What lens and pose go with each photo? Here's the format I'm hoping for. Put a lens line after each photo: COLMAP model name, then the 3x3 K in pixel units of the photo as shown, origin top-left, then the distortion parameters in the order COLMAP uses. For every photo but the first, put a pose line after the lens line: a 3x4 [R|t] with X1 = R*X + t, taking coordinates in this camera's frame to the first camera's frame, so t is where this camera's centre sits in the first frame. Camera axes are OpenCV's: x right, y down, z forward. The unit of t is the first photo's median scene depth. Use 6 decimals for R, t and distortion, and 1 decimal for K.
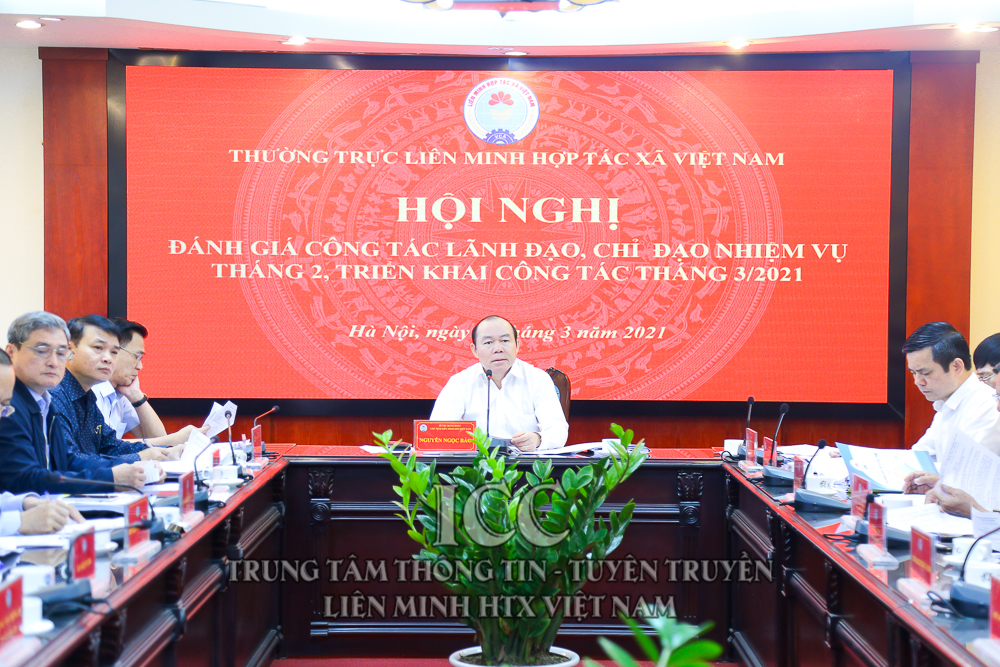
lens RADIAL K [[2224.0, 0, 500.0], [0, 2224.0, 333.5], [0, 0, 1]] dist [0.521340, 0.133366]
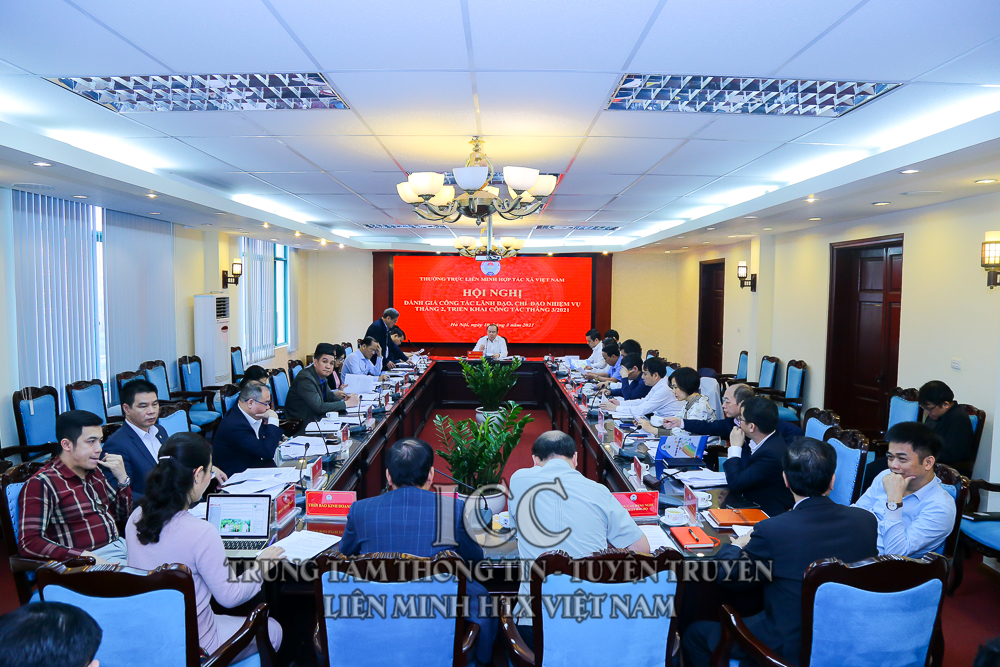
lens RADIAL K [[707.0, 0, 500.0], [0, 707.0, 333.5], [0, 0, 1]] dist [-0.001524, -0.000628]
pose [[0.999989, 0.000563, 0.004735, 0.011030], [-0.000735, 0.999342, 0.036272, -0.030529], [-0.004712, -0.036275, 0.999331, -0.212379]]
